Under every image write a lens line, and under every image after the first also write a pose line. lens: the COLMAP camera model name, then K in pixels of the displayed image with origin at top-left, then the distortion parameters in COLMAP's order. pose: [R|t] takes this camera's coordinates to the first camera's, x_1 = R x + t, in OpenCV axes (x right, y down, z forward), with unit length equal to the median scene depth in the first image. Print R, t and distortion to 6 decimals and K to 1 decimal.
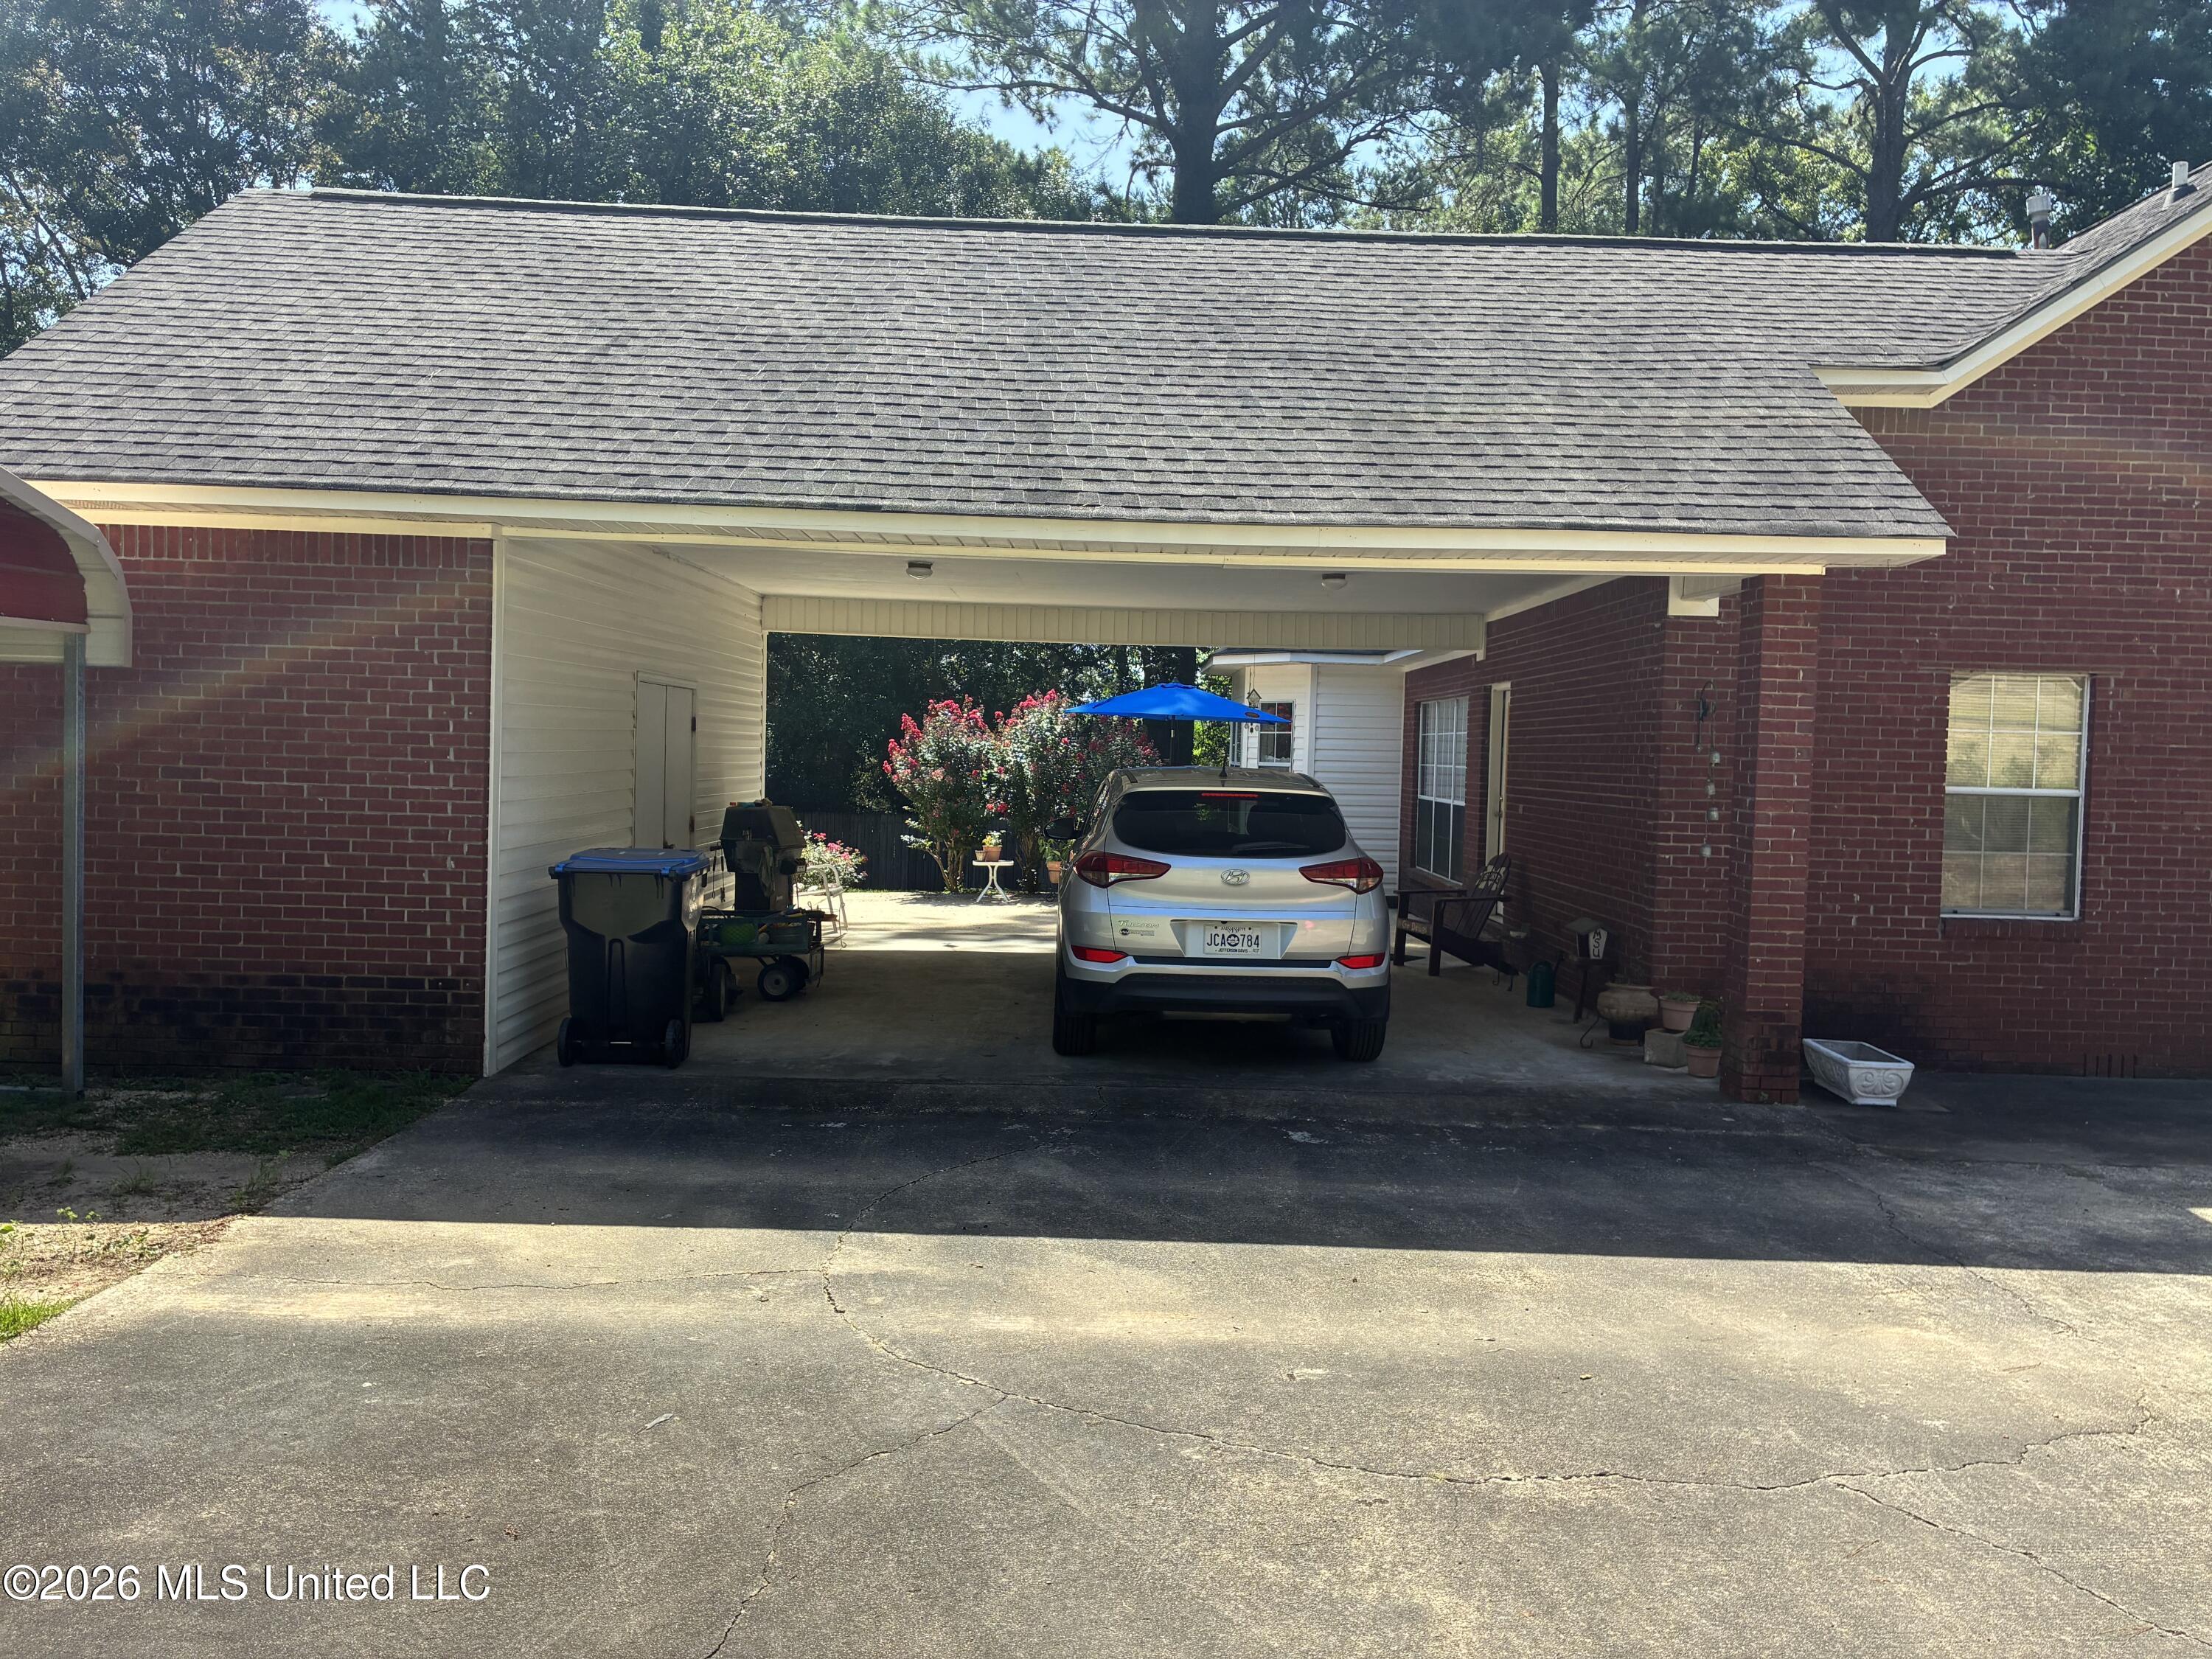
lens RADIAL K [[1684.0, 0, 1102.5], [0, 1684.0, 827.4], [0, 0, 1]] dist [0.049062, -0.057214]
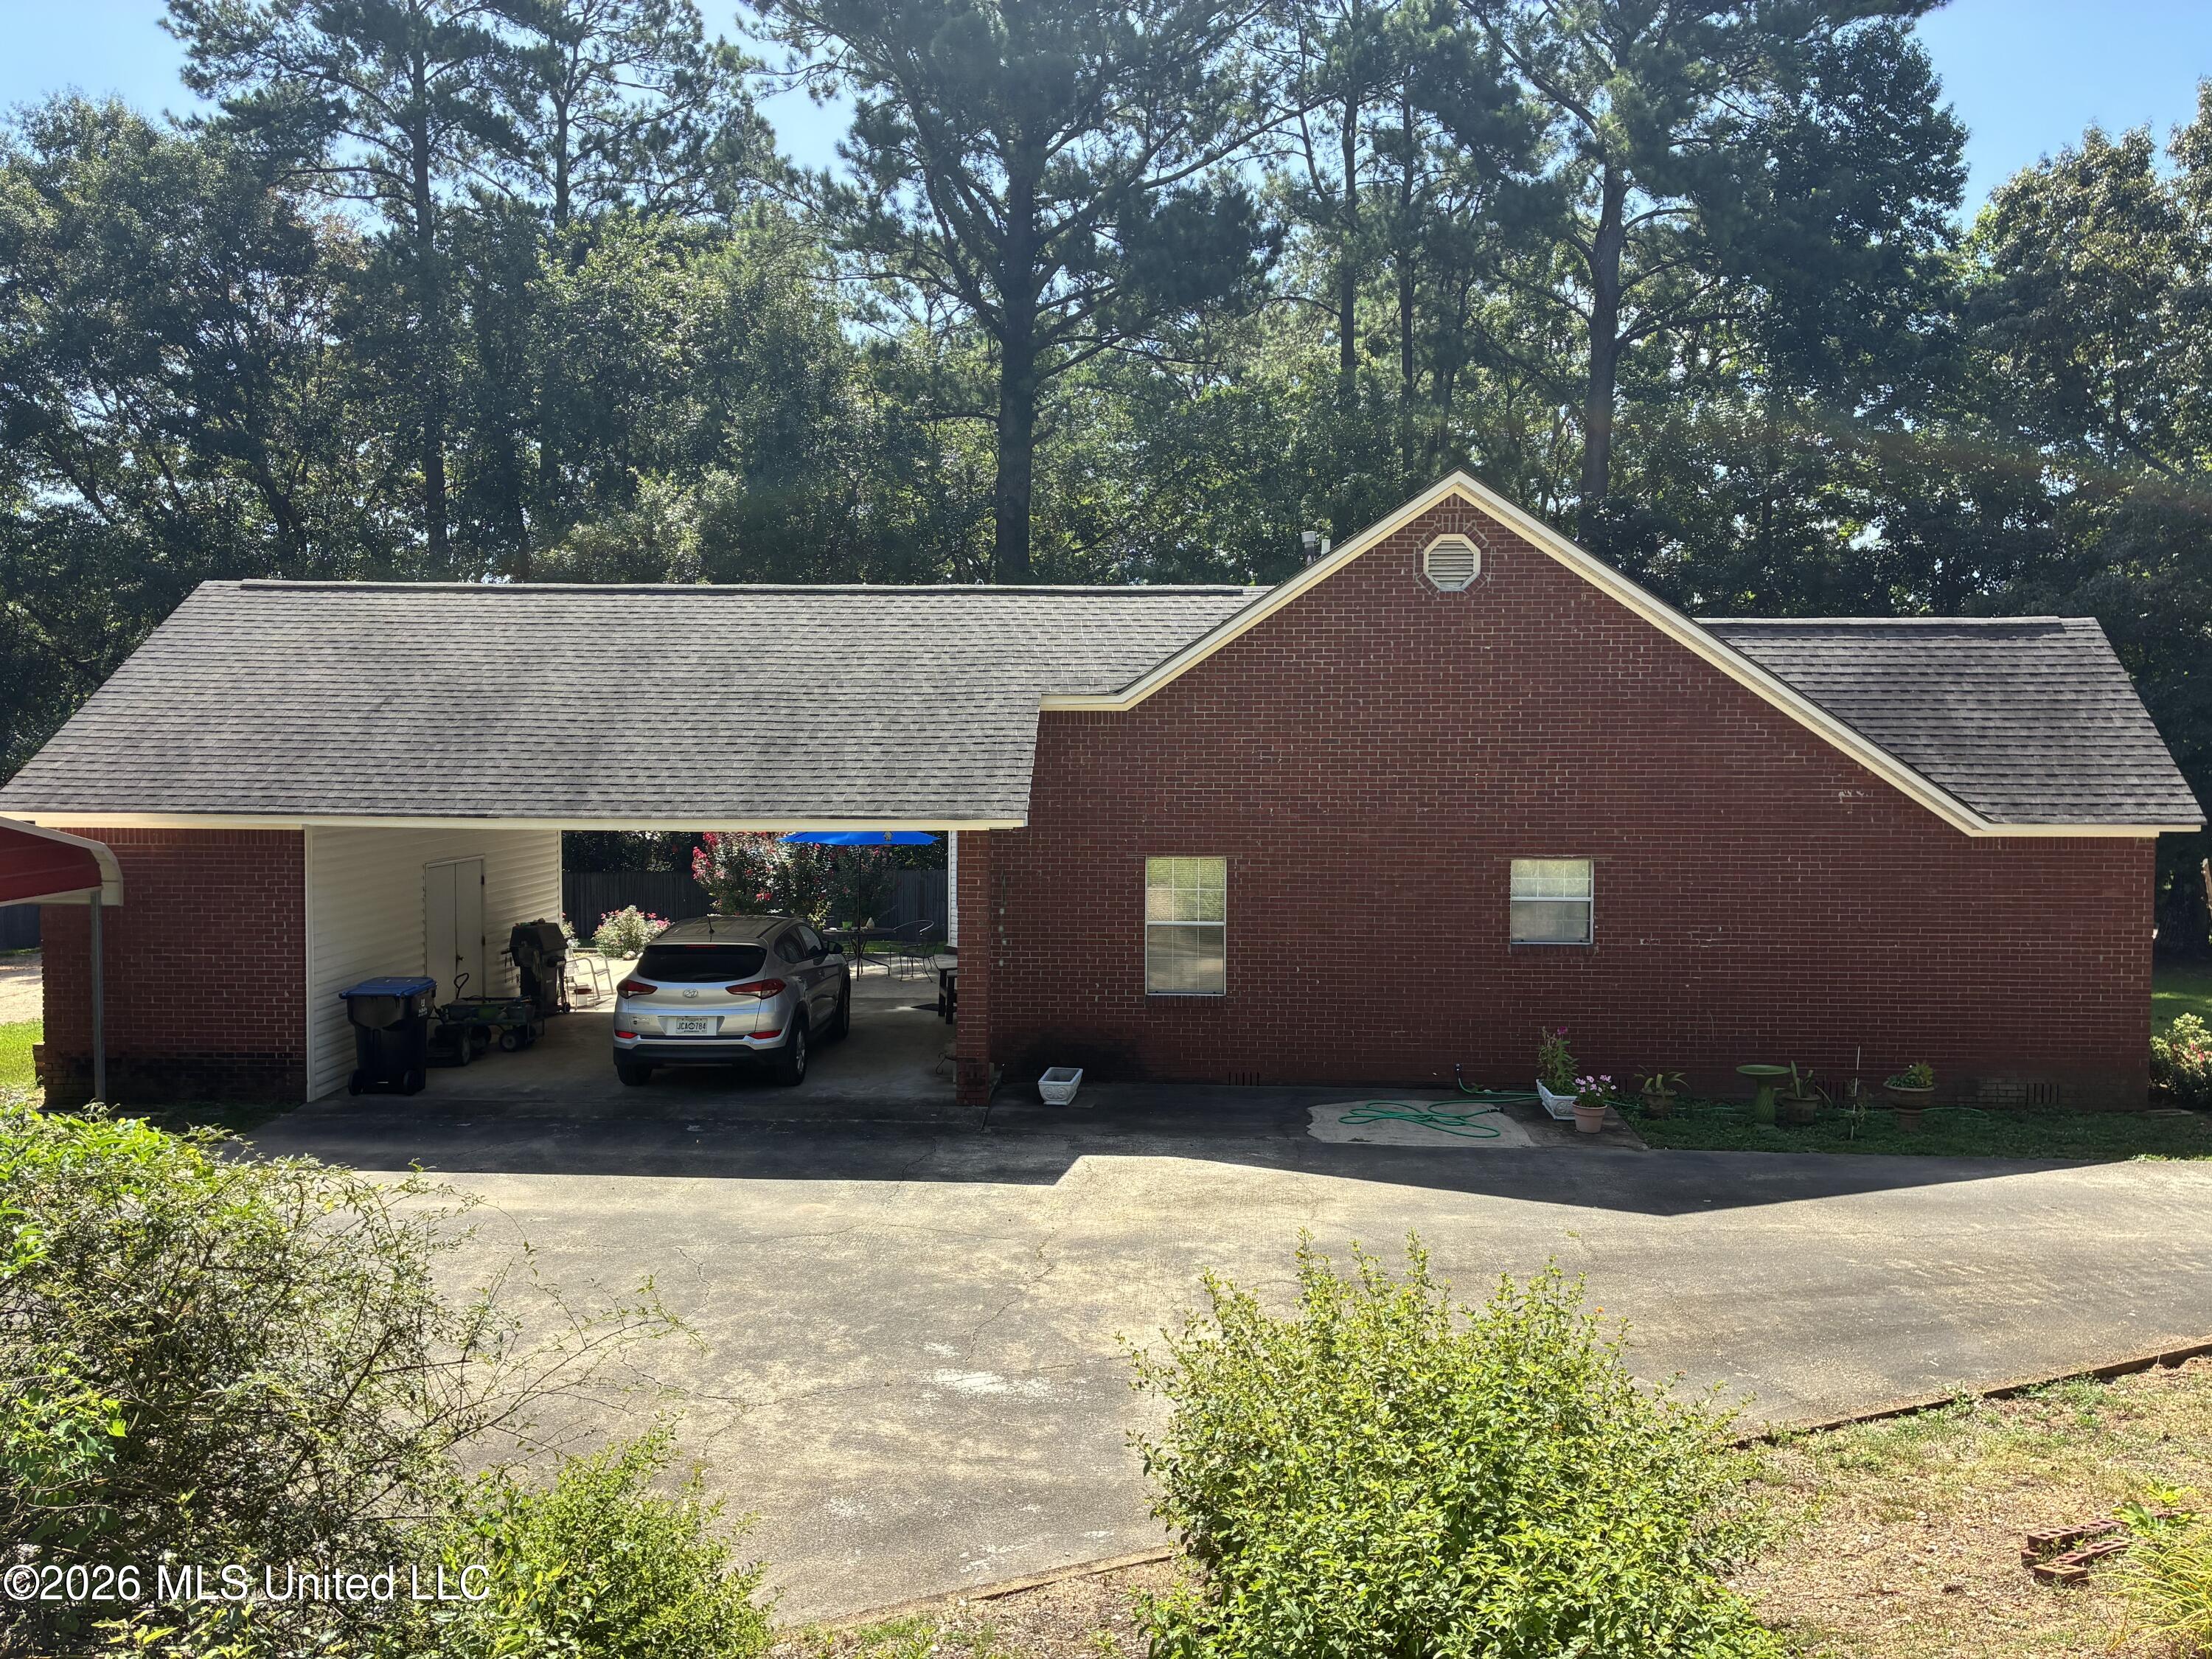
lens RADIAL K [[1684.0, 0, 1110.2], [0, 1684.0, 822.7], [0, 0, 1]] dist [0.049062, -0.057214]
pose [[0.998796, -0.020190, -0.044704, 0.632364], [0.020477, 0.999772, 0.005972, -0.162481], [0.044573, -0.006880, 0.998982, -0.883512]]
